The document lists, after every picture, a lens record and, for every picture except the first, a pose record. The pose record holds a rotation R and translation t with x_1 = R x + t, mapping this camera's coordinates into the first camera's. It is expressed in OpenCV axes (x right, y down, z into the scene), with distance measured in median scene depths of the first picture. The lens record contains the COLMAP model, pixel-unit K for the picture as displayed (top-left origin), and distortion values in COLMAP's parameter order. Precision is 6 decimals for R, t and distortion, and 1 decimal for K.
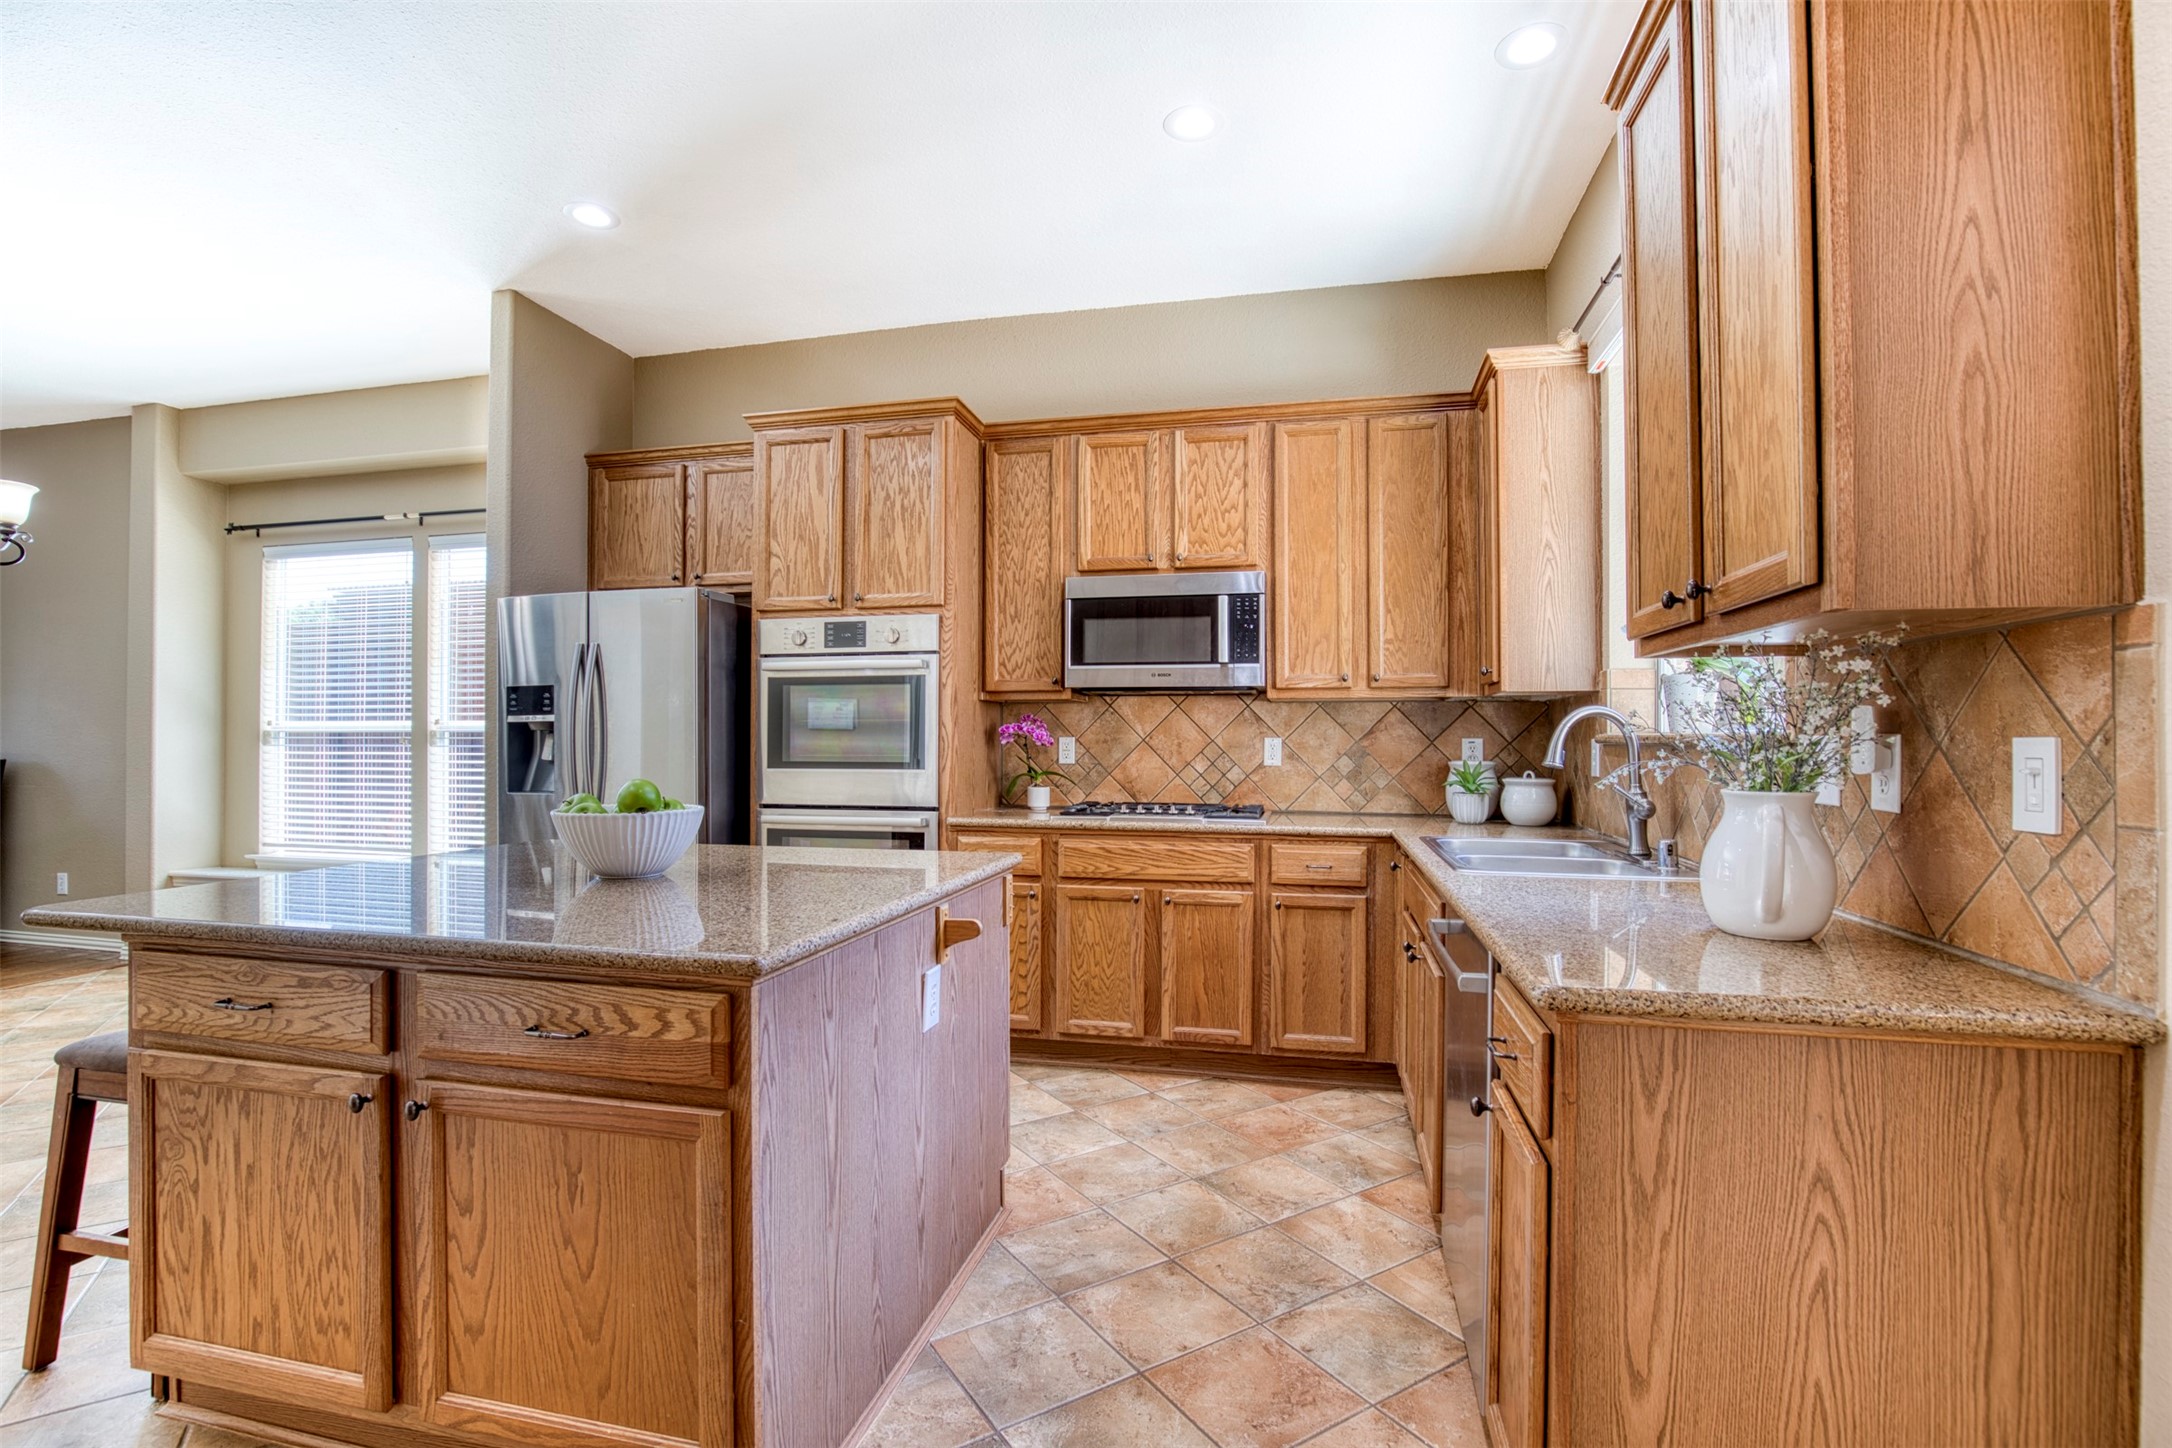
lens RADIAL K [[993.3, 0, 1081.5], [0, 993.3, 728.4], [0, 0, 1]] dist [-0.028273, 0.000692]
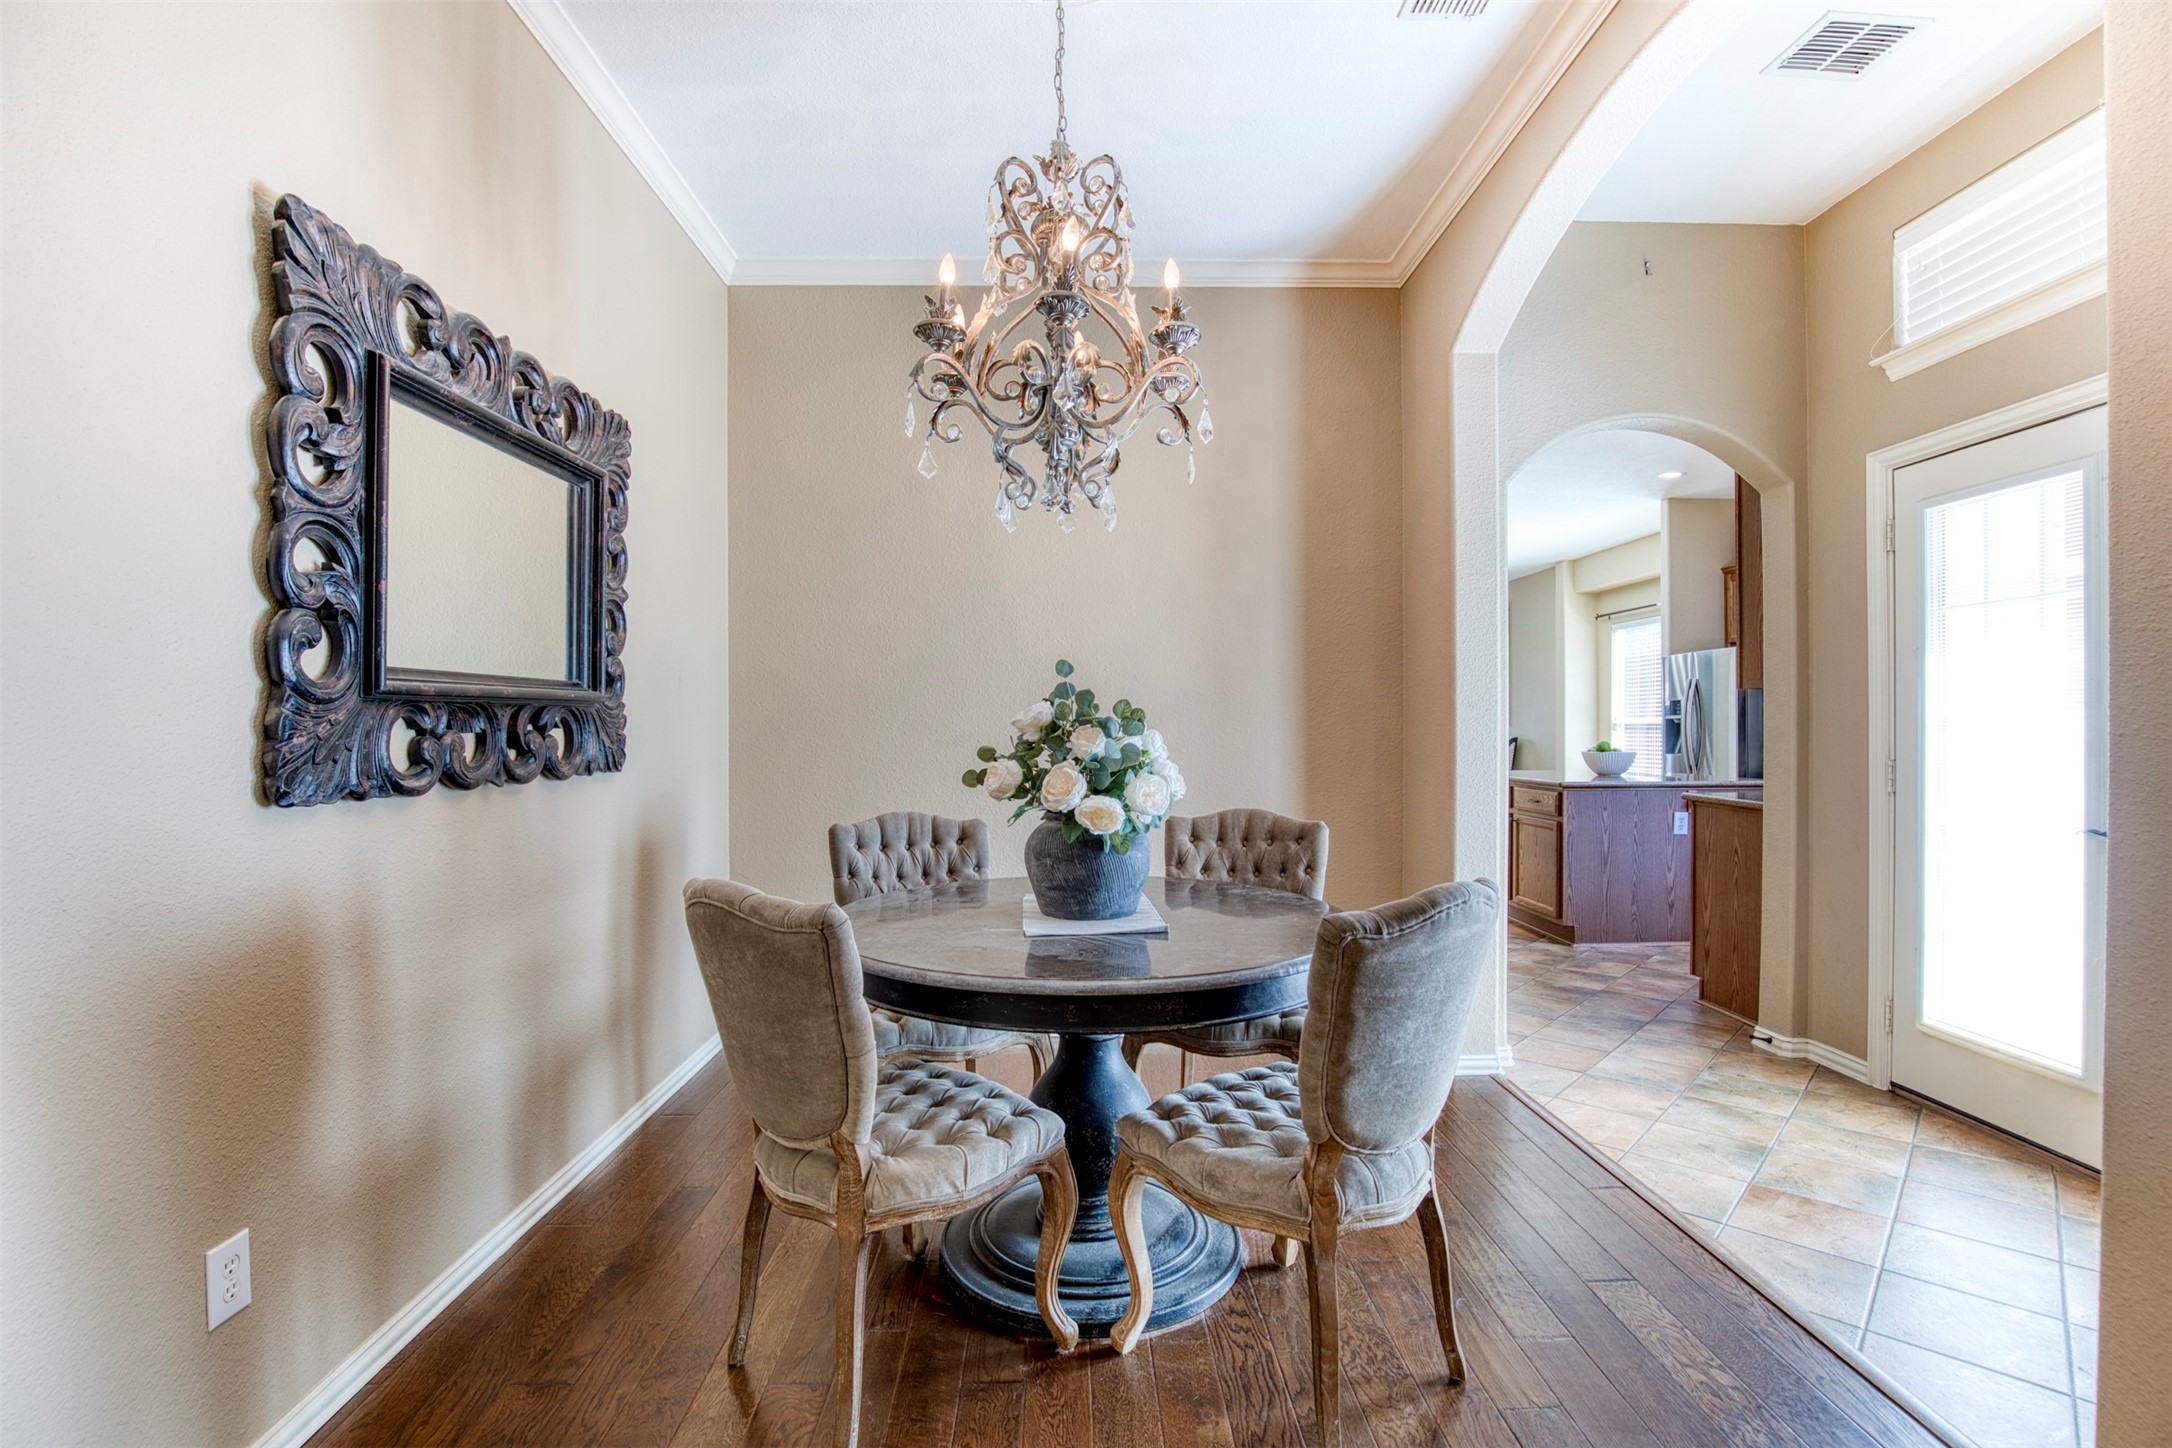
lens RADIAL K [[993.3, 0, 1081.5], [0, 993.3, 728.4], [0, 0, 1]] dist [-0.028273, 0.000692]
pose [[0.241199, 0.000948, -0.970475, 0.779078], [0.010630, 0.999937, 0.003619, -0.004608], [0.970418, -0.011189, 0.241174, -0.463345]]
